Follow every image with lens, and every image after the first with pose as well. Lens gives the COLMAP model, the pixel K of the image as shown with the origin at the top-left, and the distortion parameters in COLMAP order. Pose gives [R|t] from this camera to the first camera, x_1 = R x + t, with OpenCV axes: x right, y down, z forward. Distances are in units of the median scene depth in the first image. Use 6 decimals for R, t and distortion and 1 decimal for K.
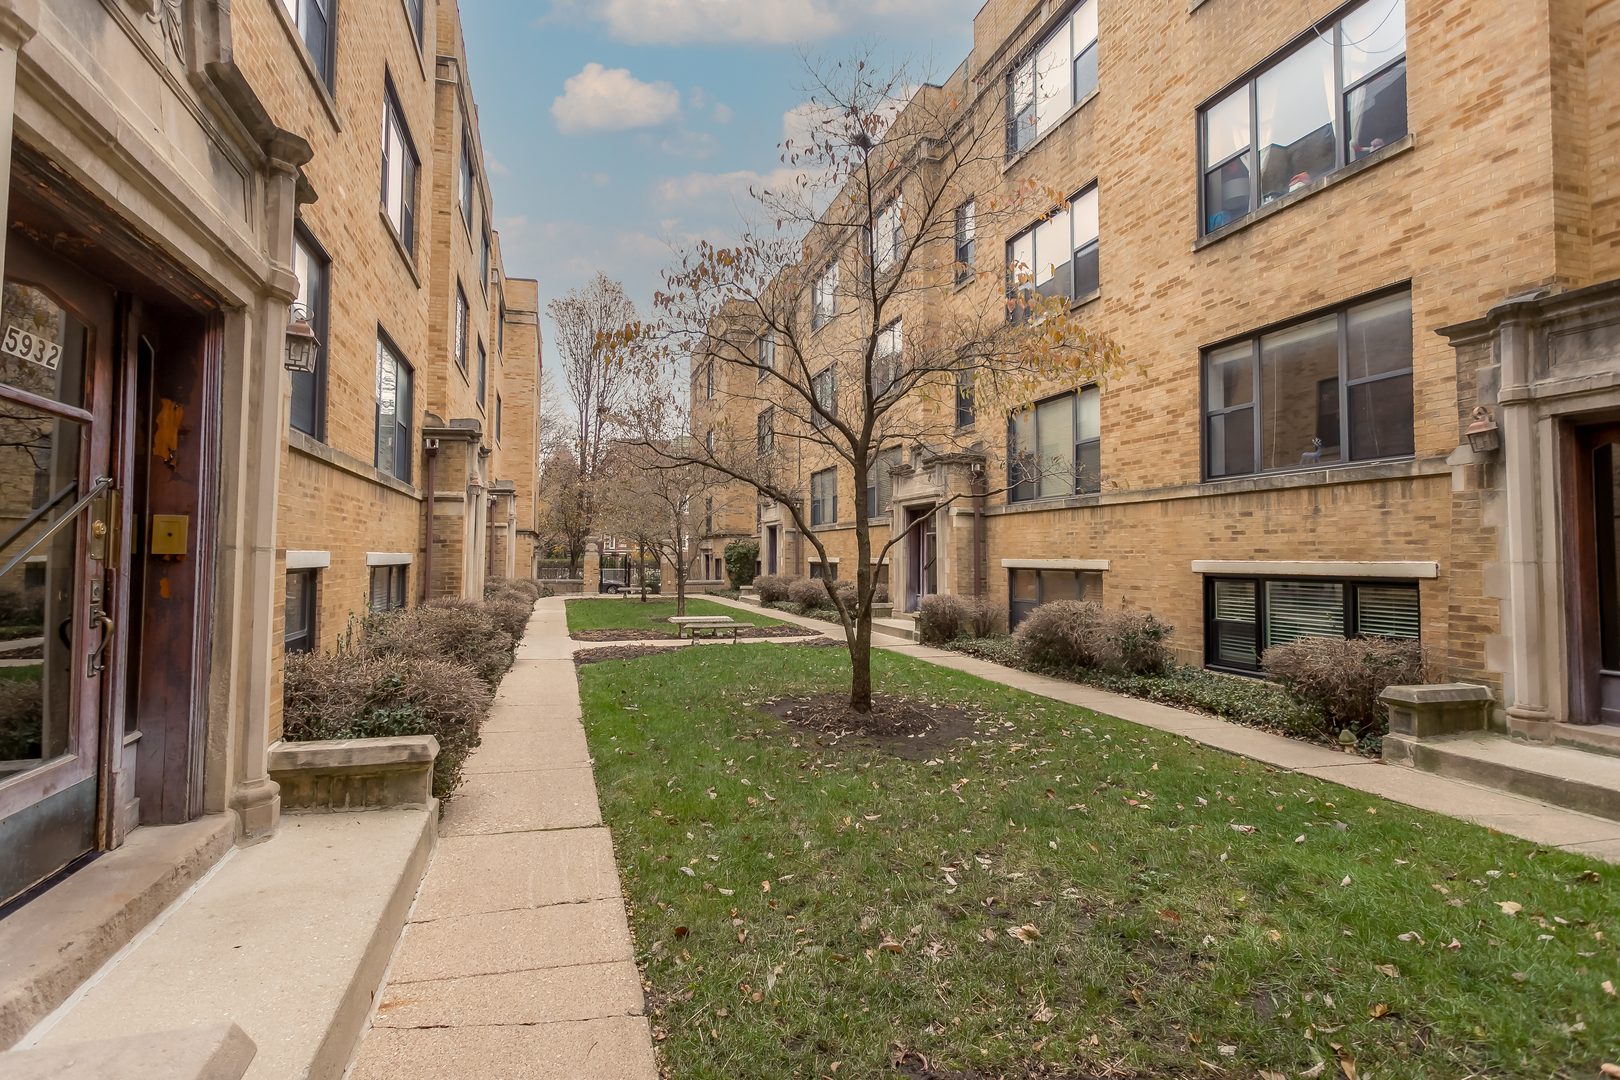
lens RADIAL K [[776.1, 0, 793.4], [0, 776.1, 519.4], [0, 0, 1]] dist [0.001269, 0.000575]
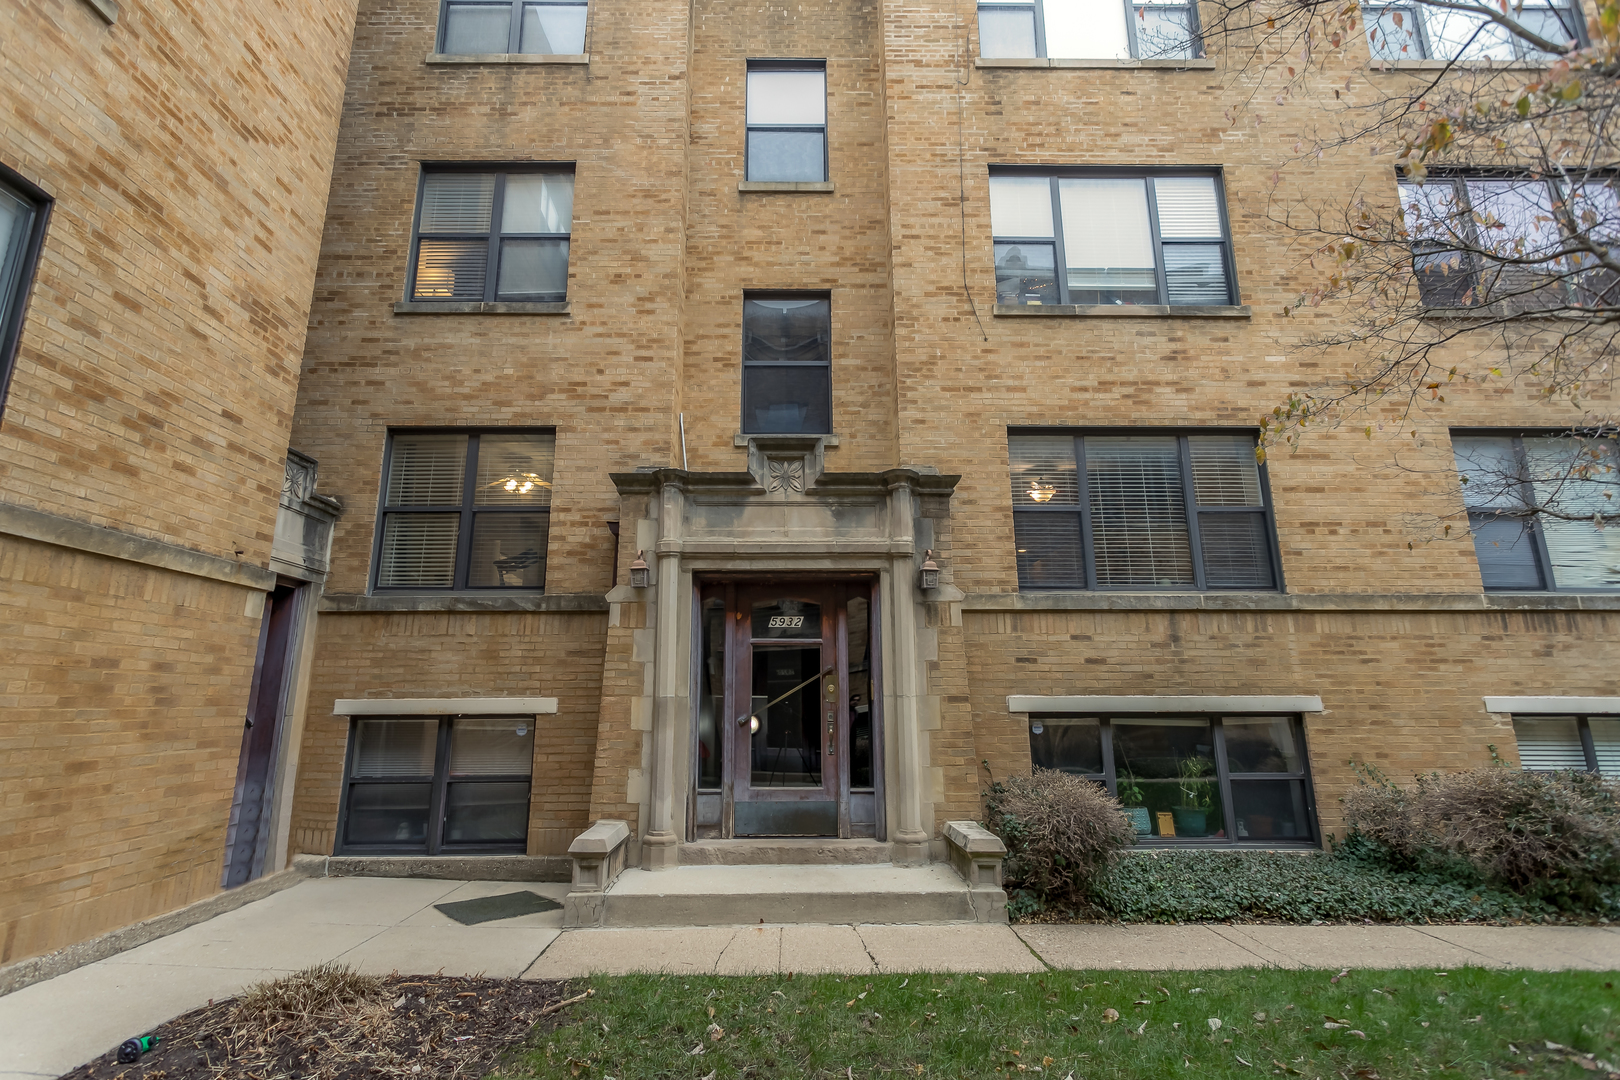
lens RADIAL K [[802.7, 0, 804.7], [0, 802.7, 484.9], [0, 0, 1]] dist [0.002739, 0.000852]
pose [[0.290021, 0.241206, 0.926125, -0.255229], [-0.044507, 0.970069, -0.238714, 0.040265], [-0.955985, 0.028013, 0.292076, 0.807997]]
